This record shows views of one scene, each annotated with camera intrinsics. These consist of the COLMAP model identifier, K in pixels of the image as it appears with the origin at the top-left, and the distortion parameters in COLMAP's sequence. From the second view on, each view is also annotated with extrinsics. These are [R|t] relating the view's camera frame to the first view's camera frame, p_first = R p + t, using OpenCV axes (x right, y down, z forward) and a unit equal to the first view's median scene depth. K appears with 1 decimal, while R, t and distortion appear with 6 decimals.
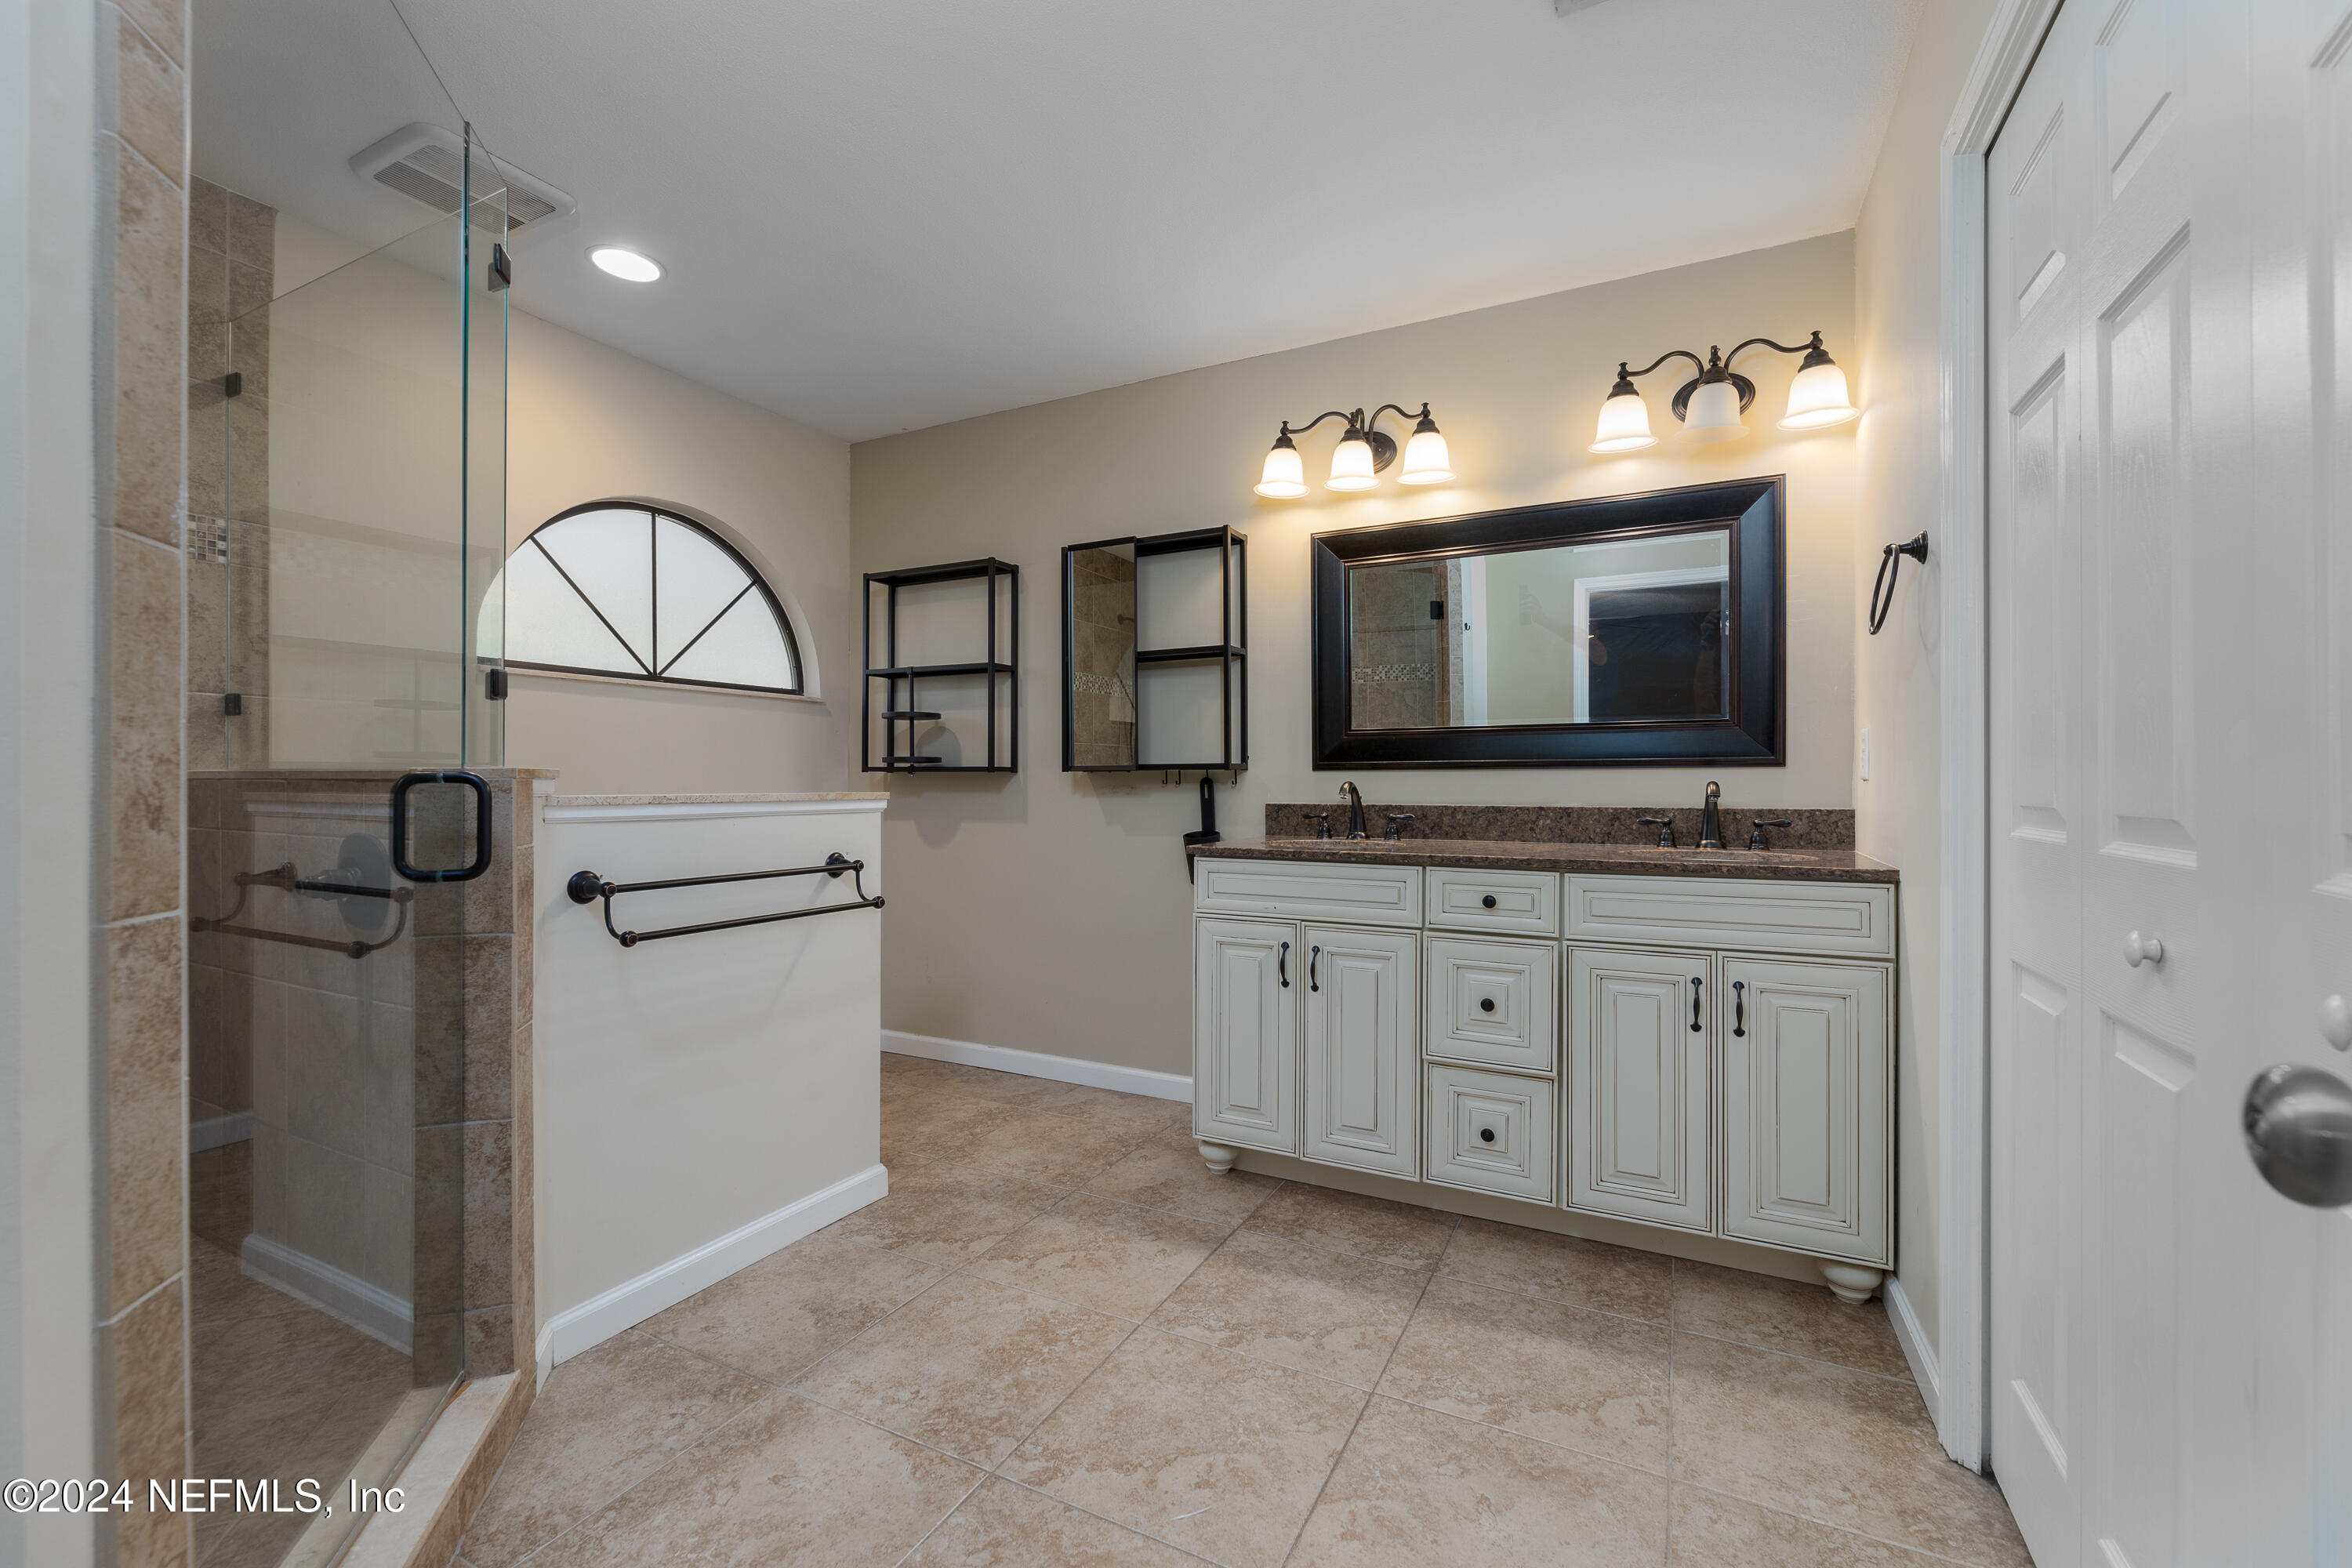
lens RADIAL K [[961.0, 0, 1172.2], [0, 961.0, 782.3], [0, 0, 1]] dist [-0.006016, 0.000045]
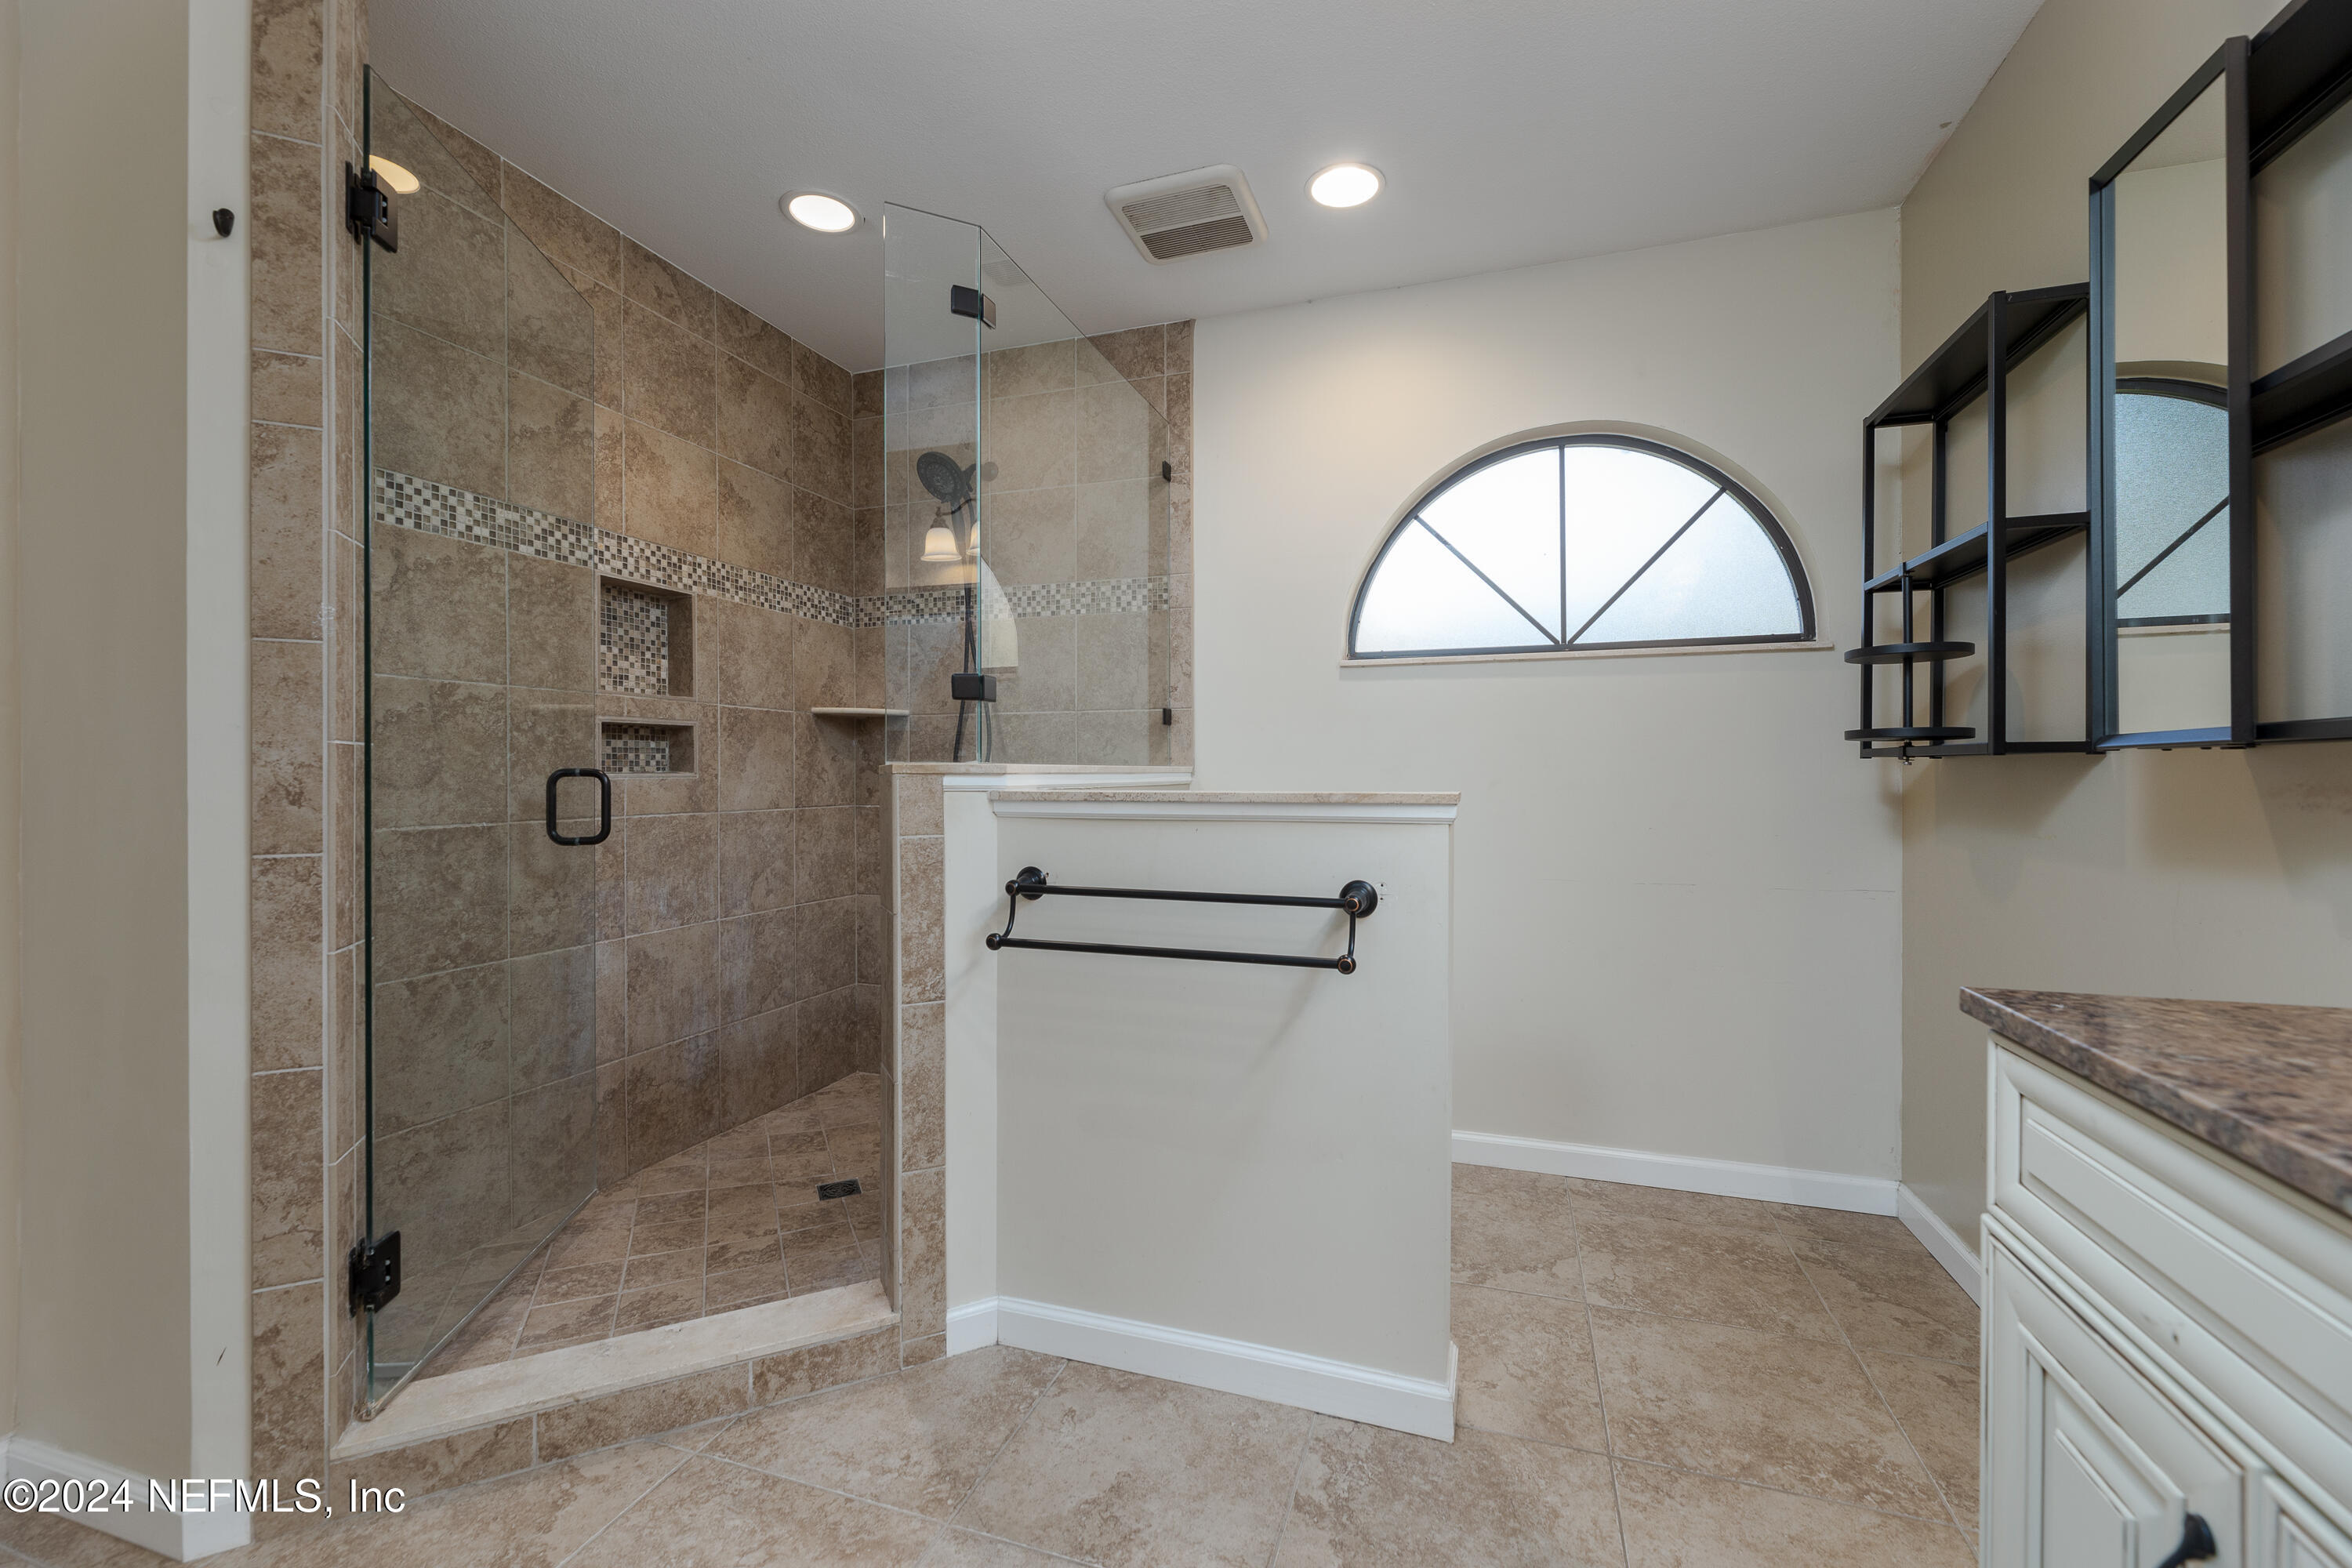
lens RADIAL K [[961.0, 0, 1173.1], [0, 961.0, 782.1], [0, 0, 1]] dist [-0.006016, 0.000045]
pose [[0.152005, 0.004107, -0.988371, 0.312048], [0.002872, 0.999985, 0.004597, 0.001122], [0.988376, -0.003538, 0.151991, 0.801350]]
